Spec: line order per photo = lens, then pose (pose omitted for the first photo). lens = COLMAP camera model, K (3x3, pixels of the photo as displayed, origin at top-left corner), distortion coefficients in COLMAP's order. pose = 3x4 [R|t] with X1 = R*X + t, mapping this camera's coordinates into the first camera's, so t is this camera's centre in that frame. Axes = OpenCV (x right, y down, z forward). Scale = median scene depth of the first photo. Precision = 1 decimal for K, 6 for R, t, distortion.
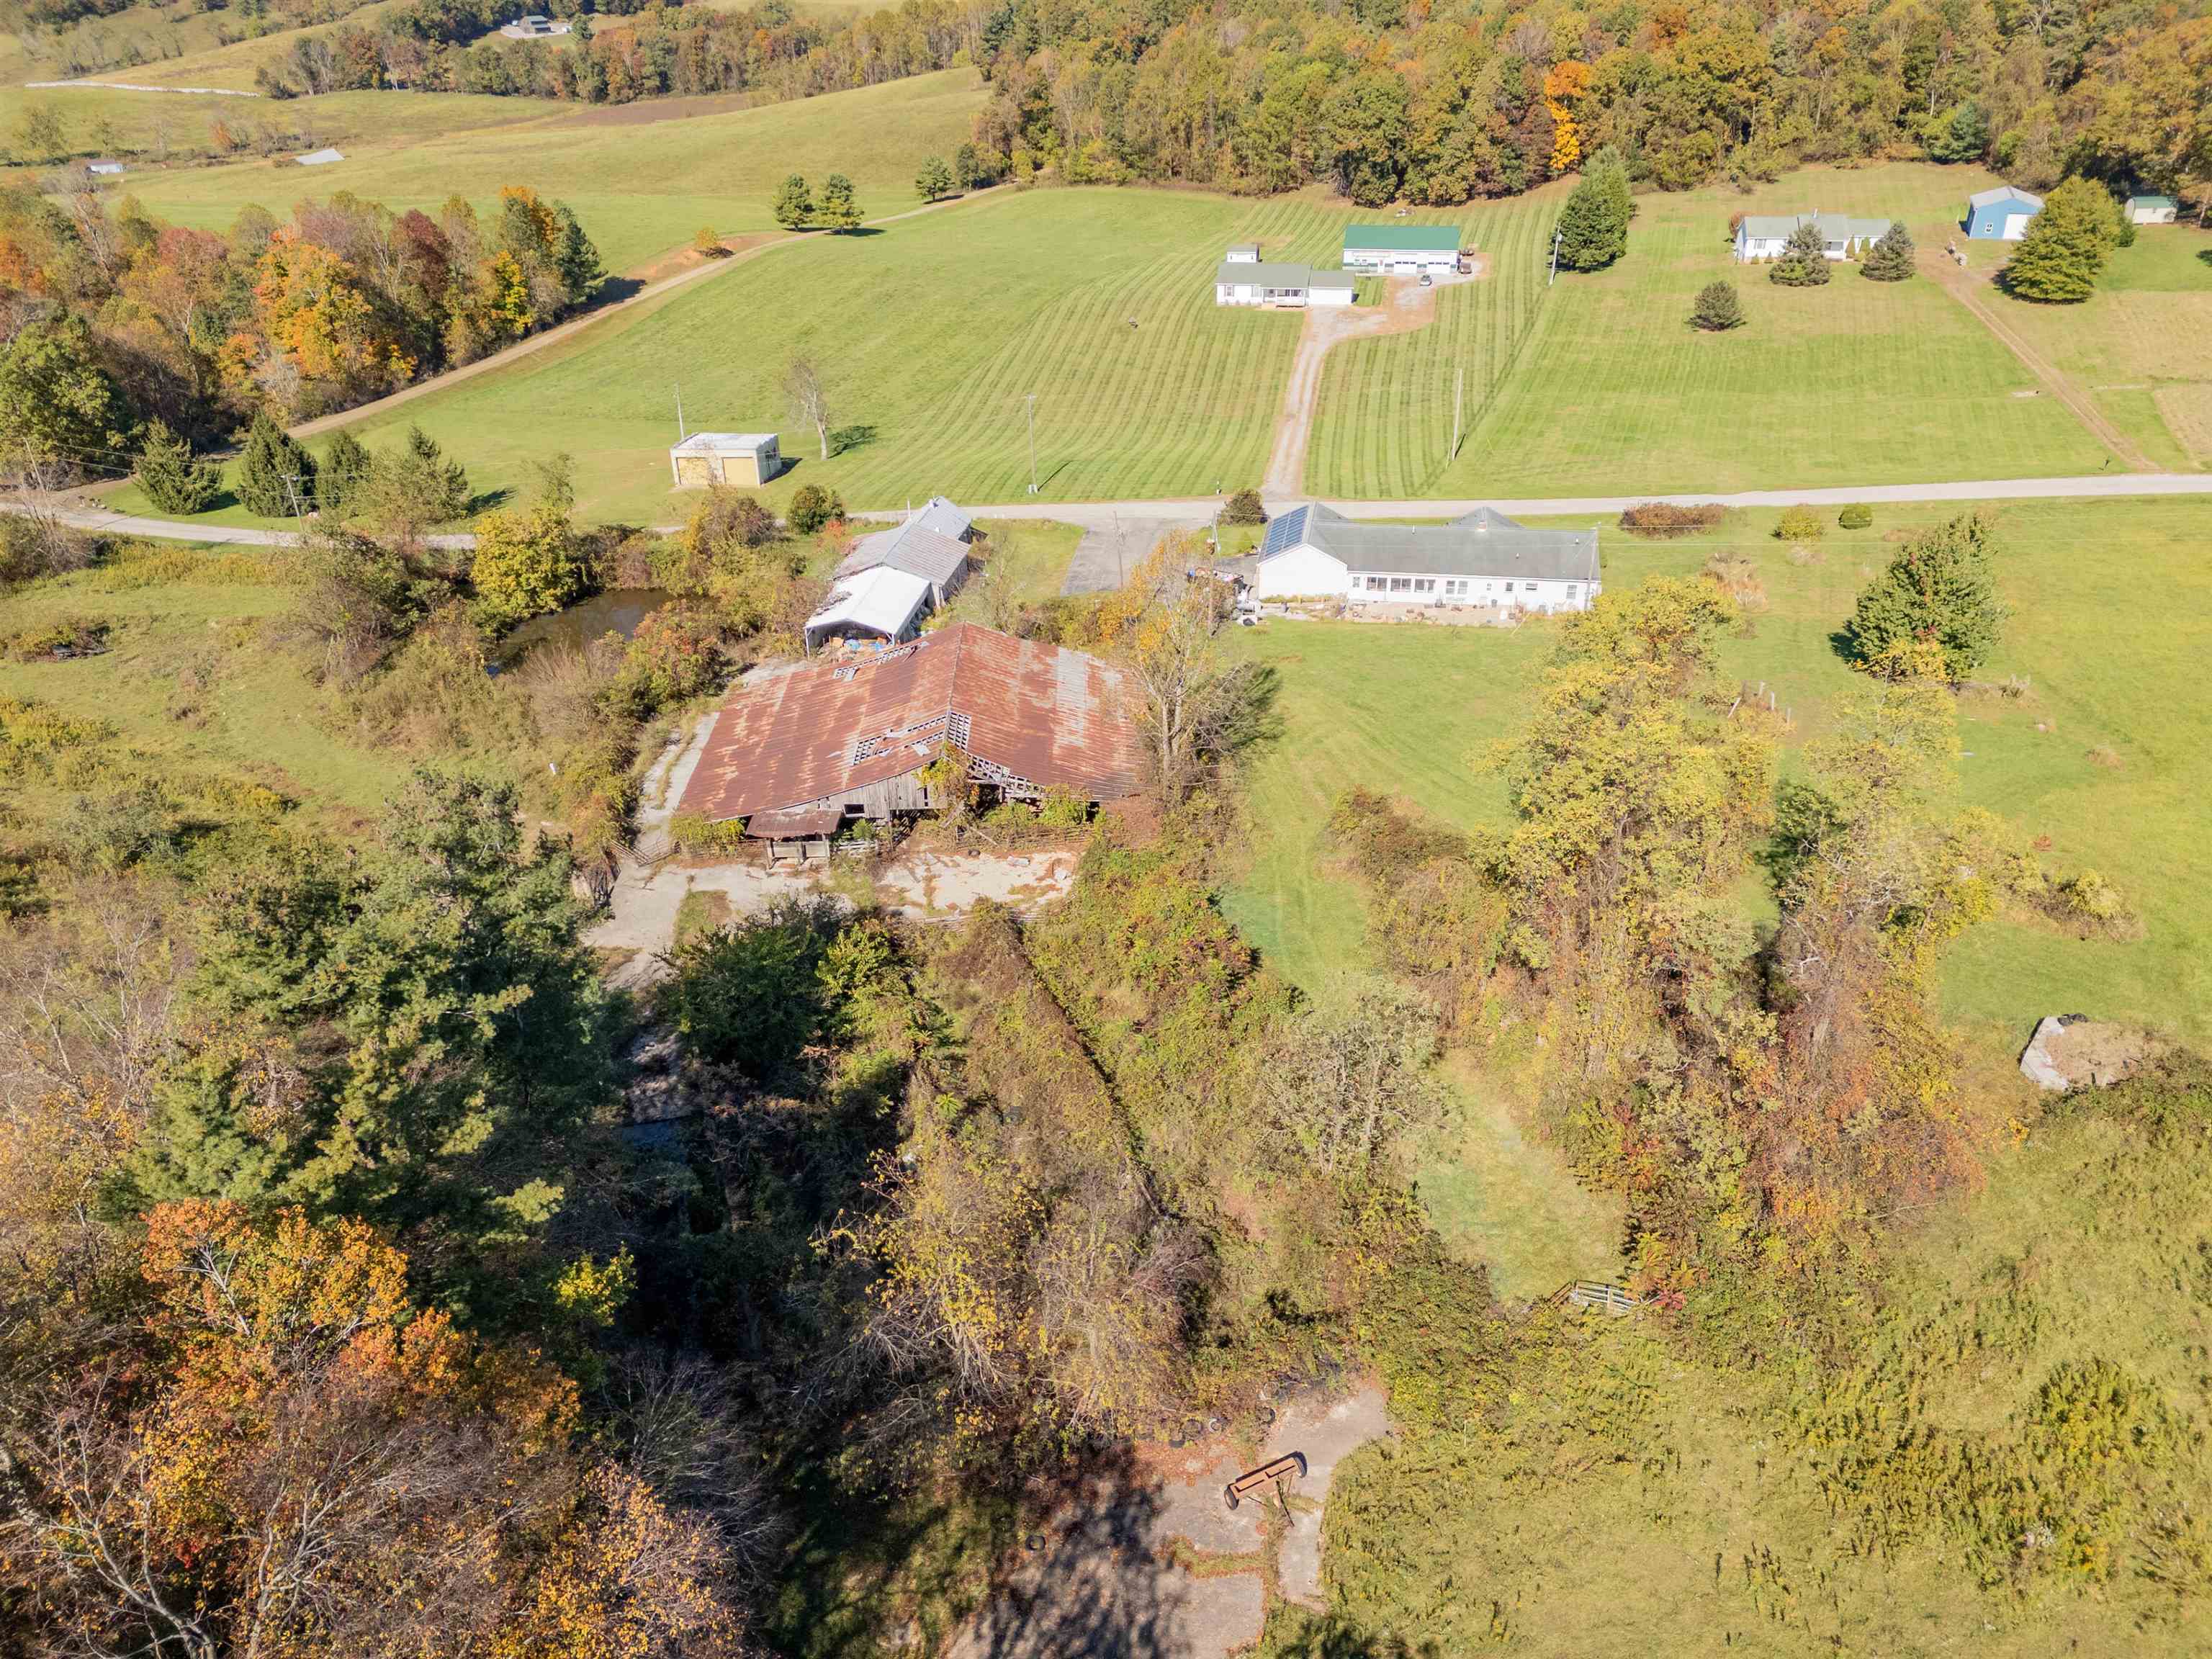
lens RADIAL K [[1623.0, 0, 1110.0], [0, 1623.0, 828.0], [0, 0, 1]] dist [0.080298, -0.075715]
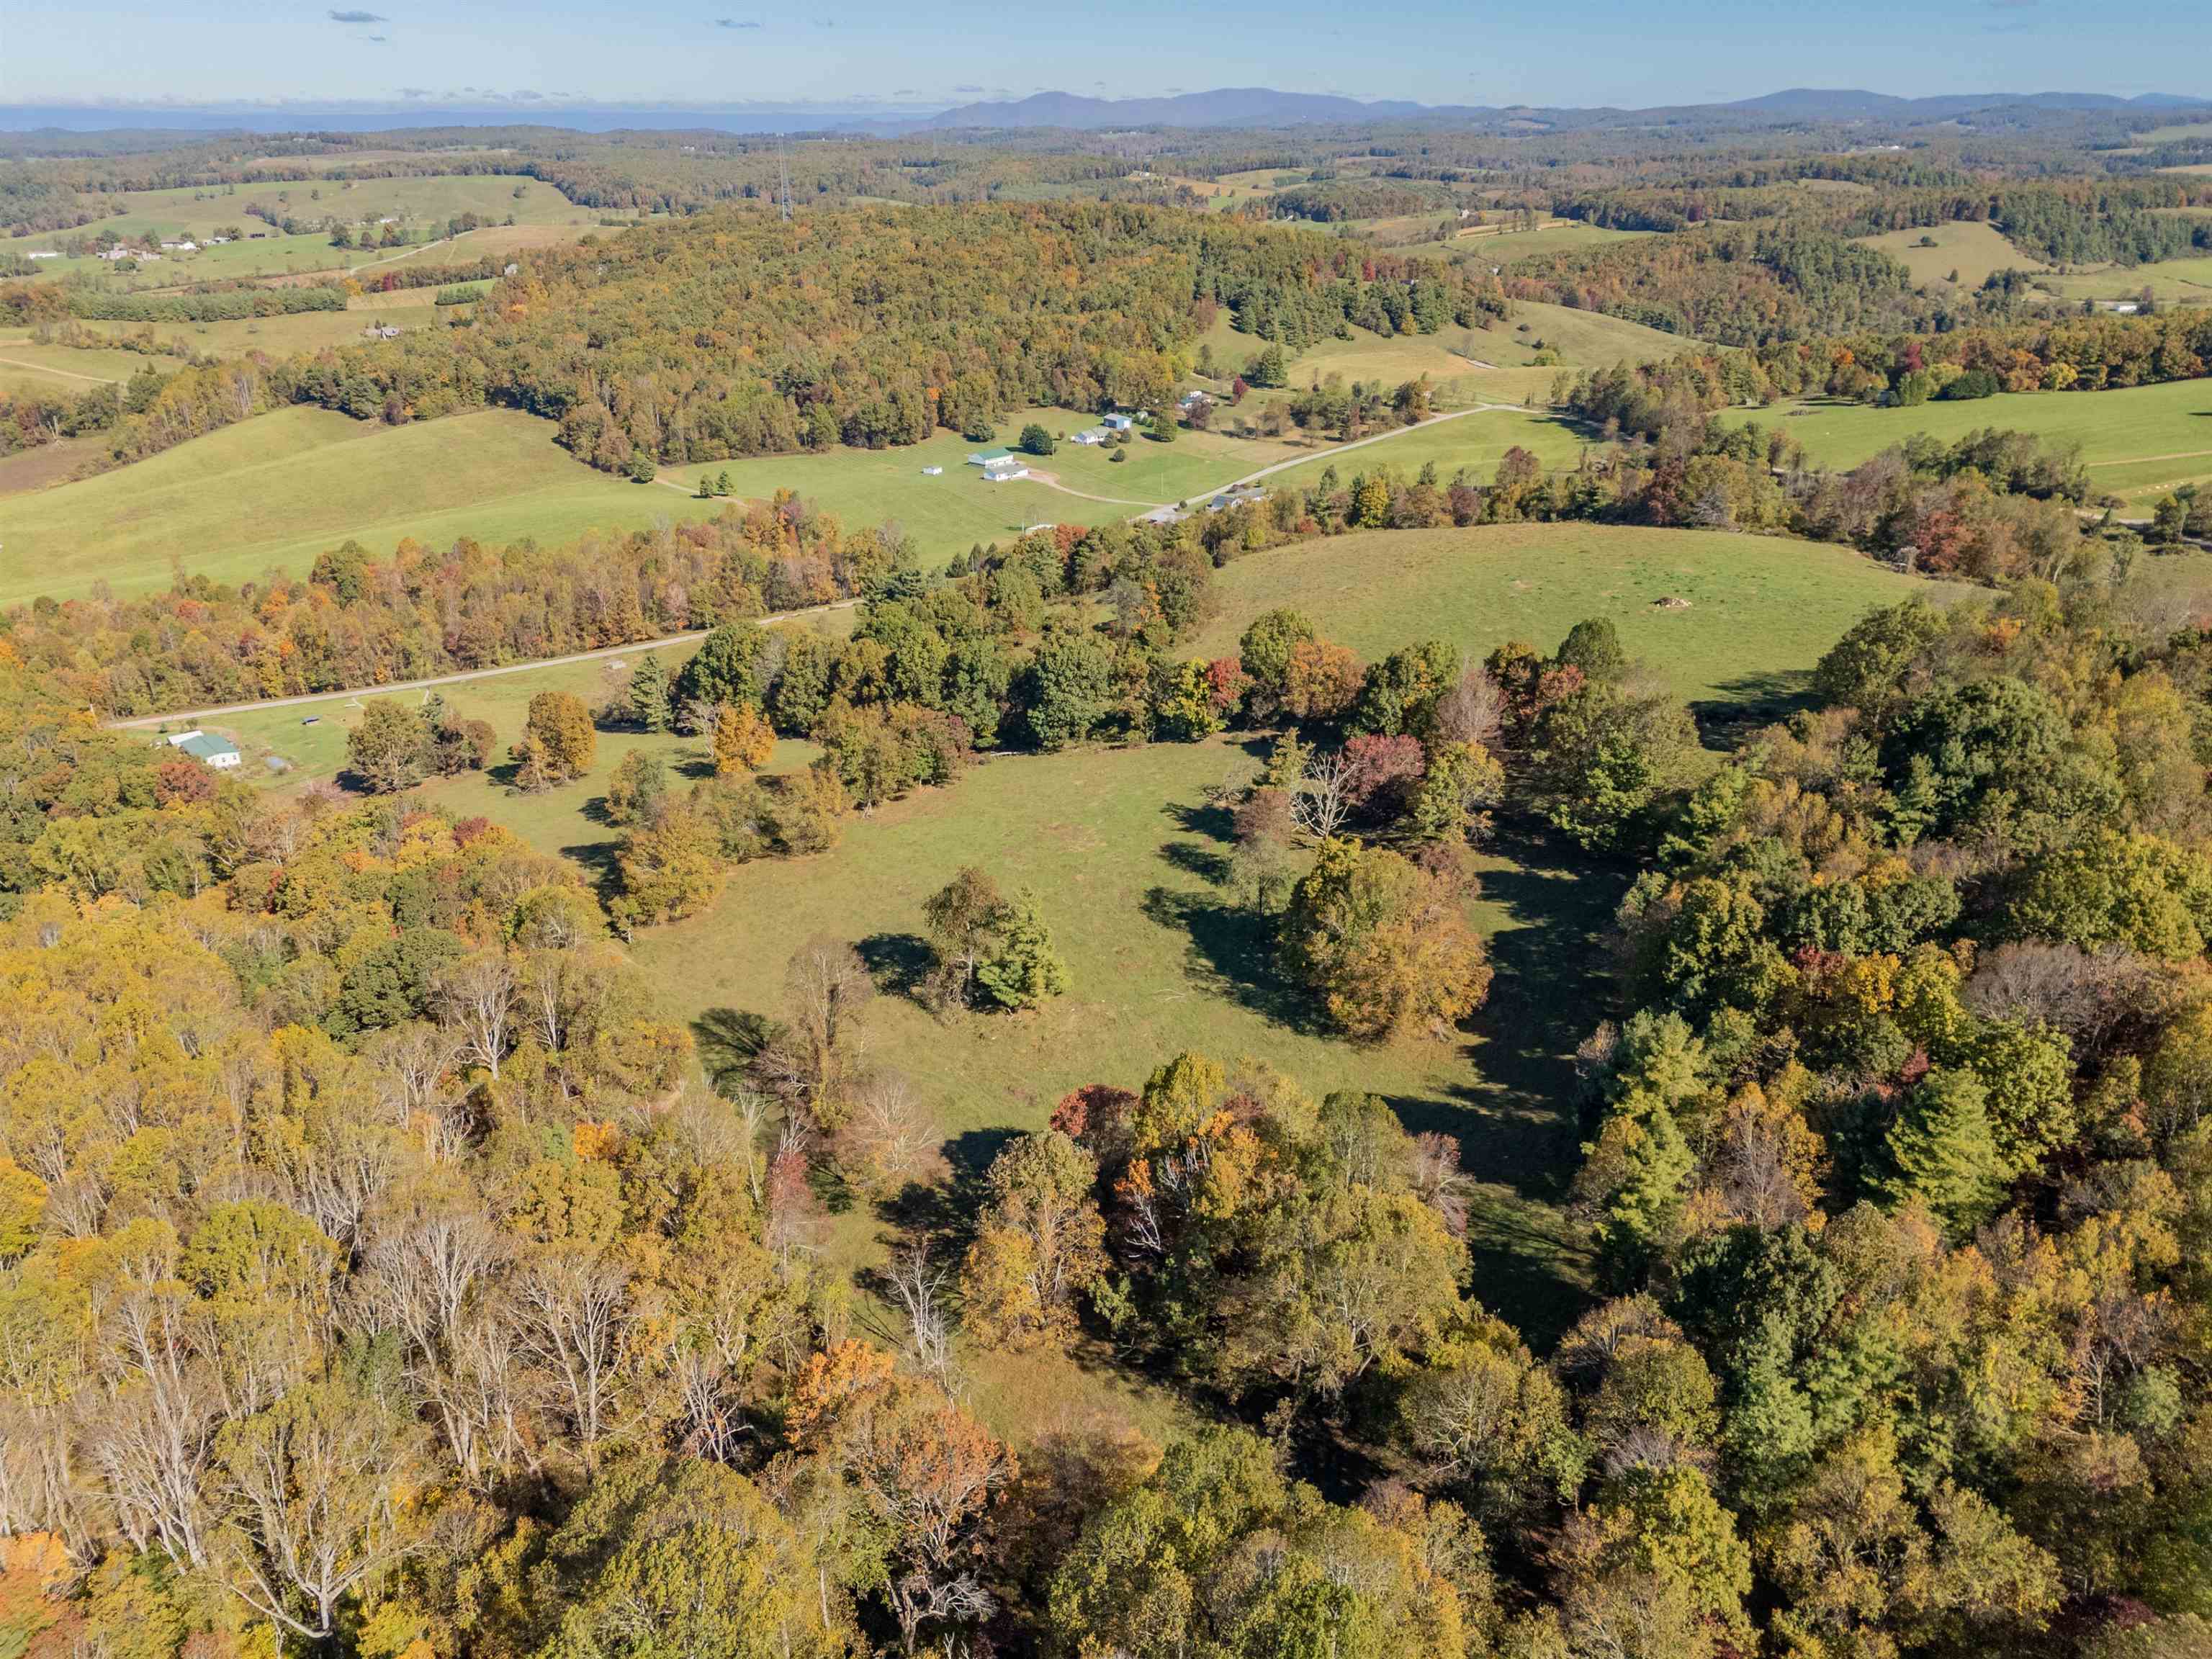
lens RADIAL K [[1623.0, 0, 1110.0], [0, 1623.0, 828.0], [0, 0, 1]] dist [0.080298, -0.075715]
pose [[0.549304, -0.329178, 0.768054, -1.885102], [0.405927, 0.908520, 0.099065, 0.043587], [-0.730403, 0.257357, 0.632676, -0.731824]]
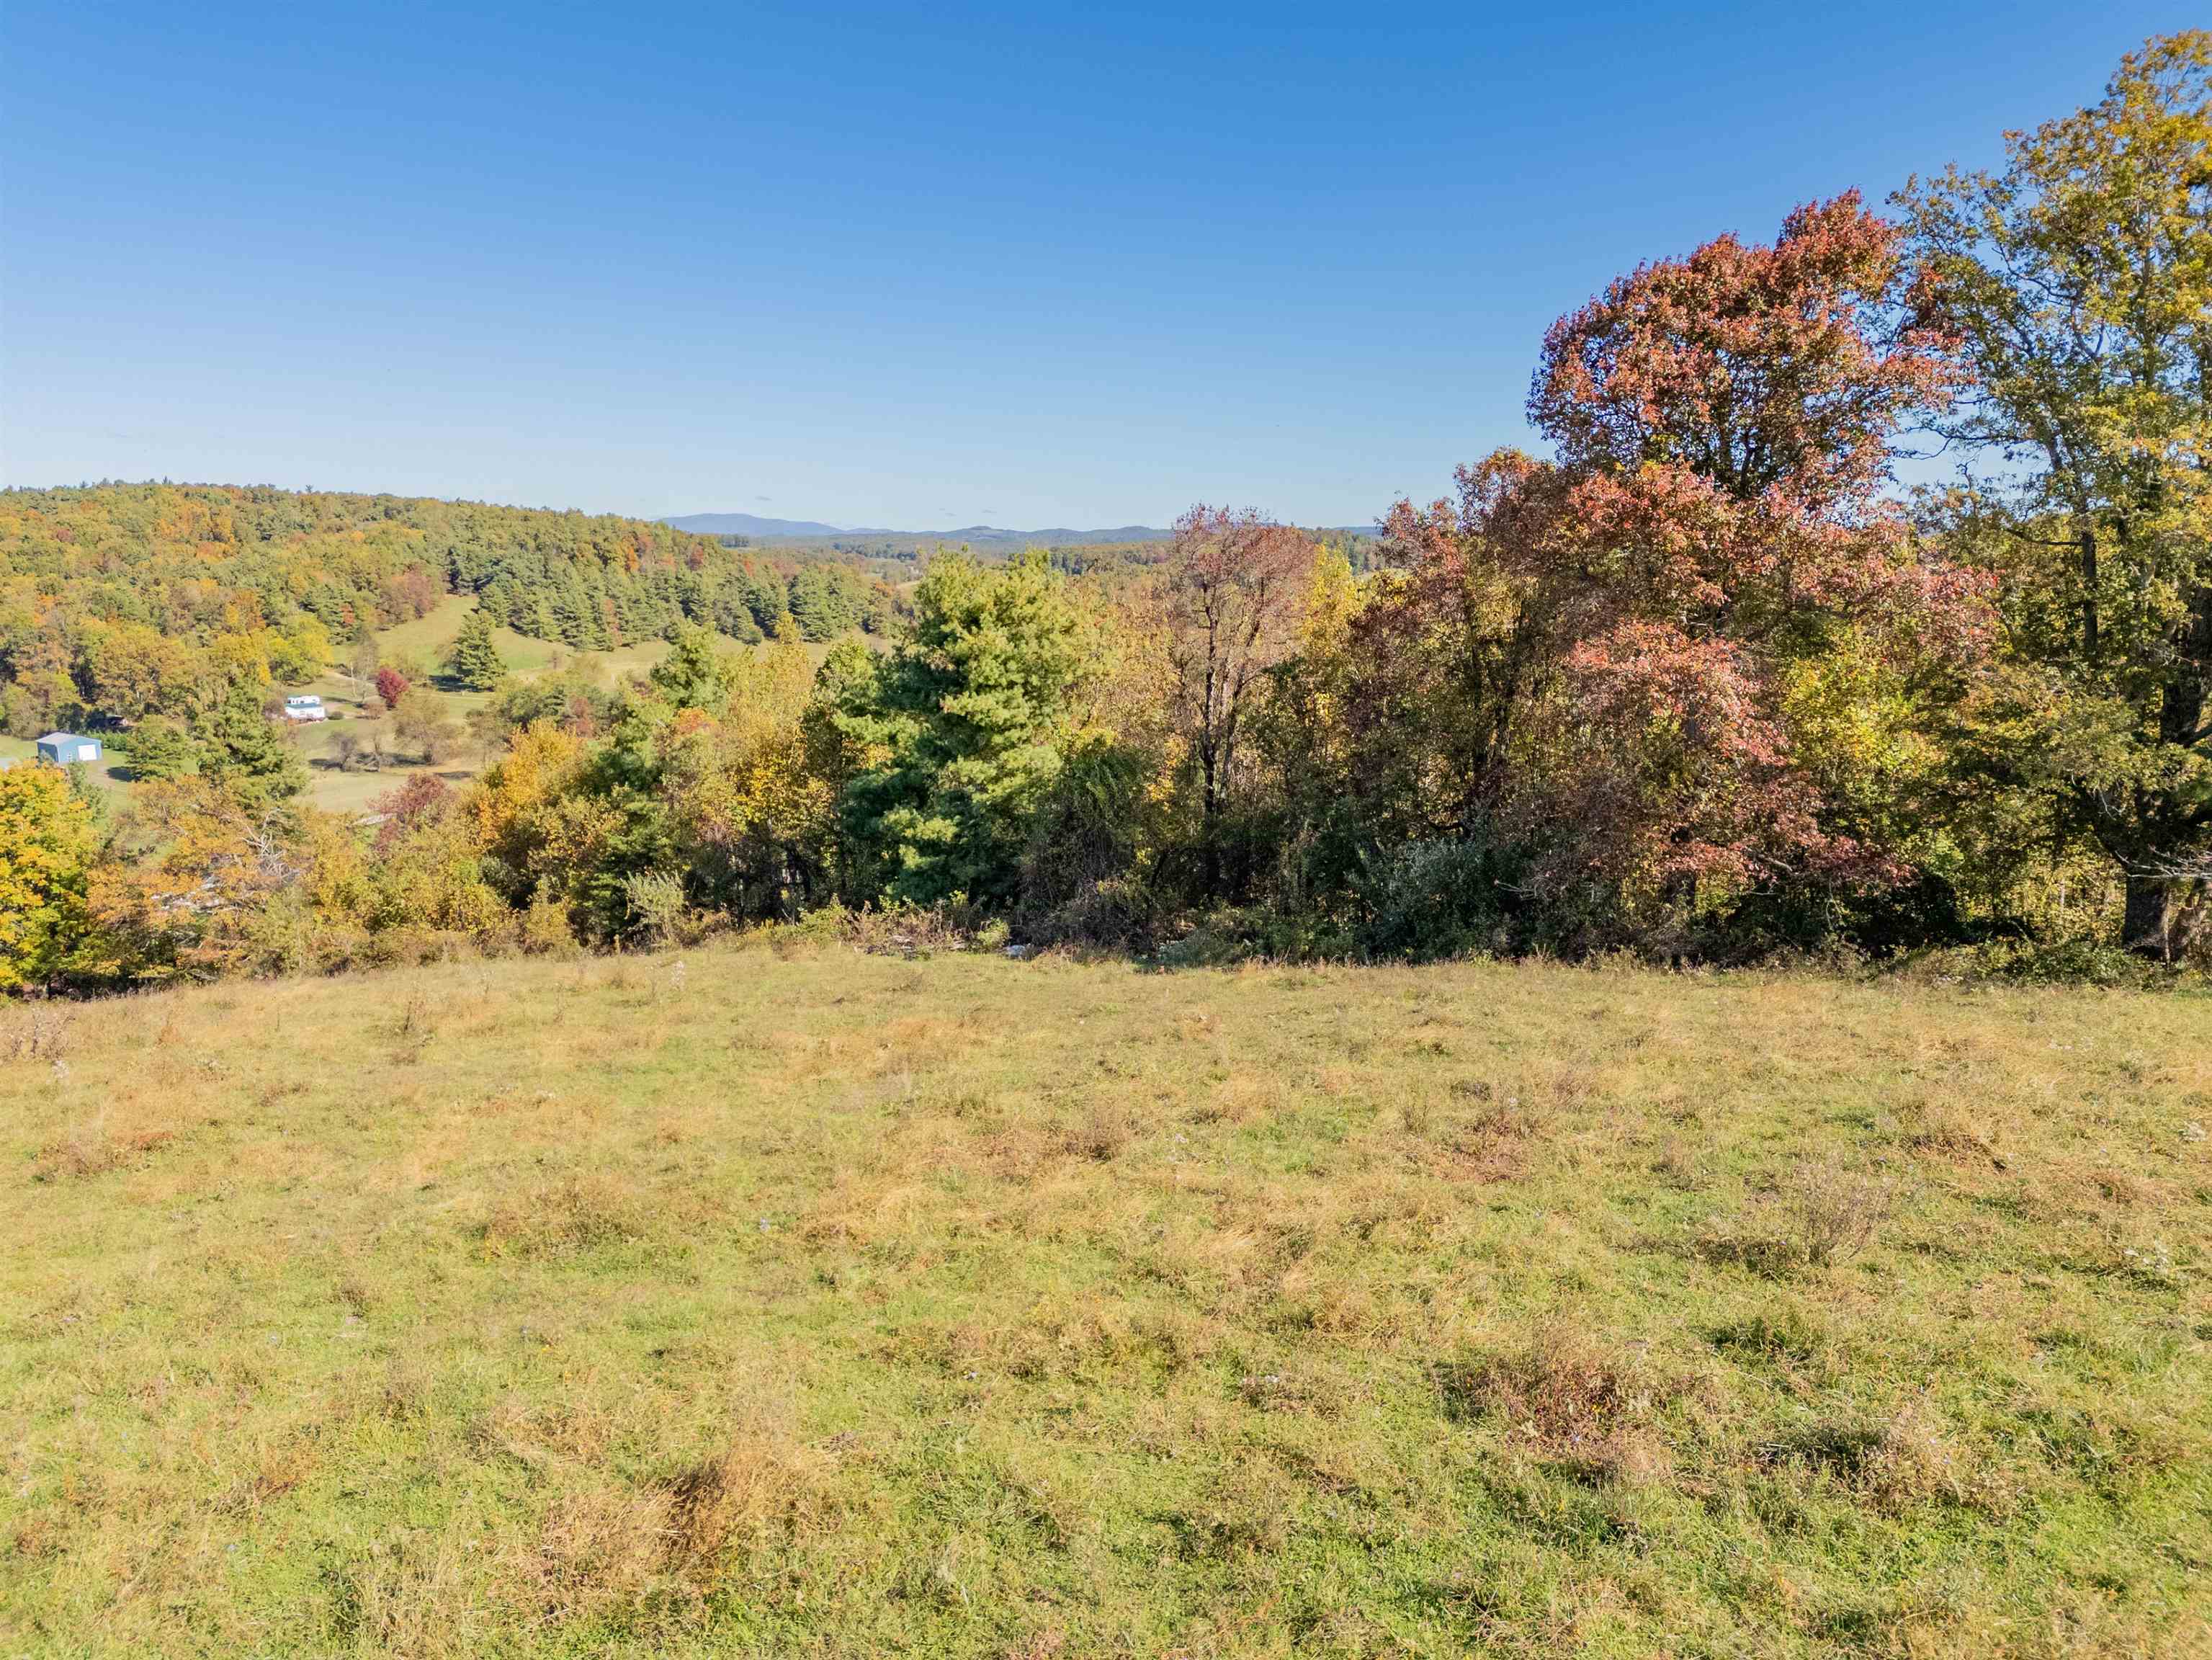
lens RADIAL K [[1623.2, 0, 1110.0], [0, 1623.2, 828.5], [0, 0, 1]] dist [0.080298, -0.075715]
pose [[0.280583, -0.158014, 0.946734, -0.554207], [0.462784, 0.886405, 0.010790, 0.112606], [-0.840895, 0.435106, 0.321836, -0.249299]]
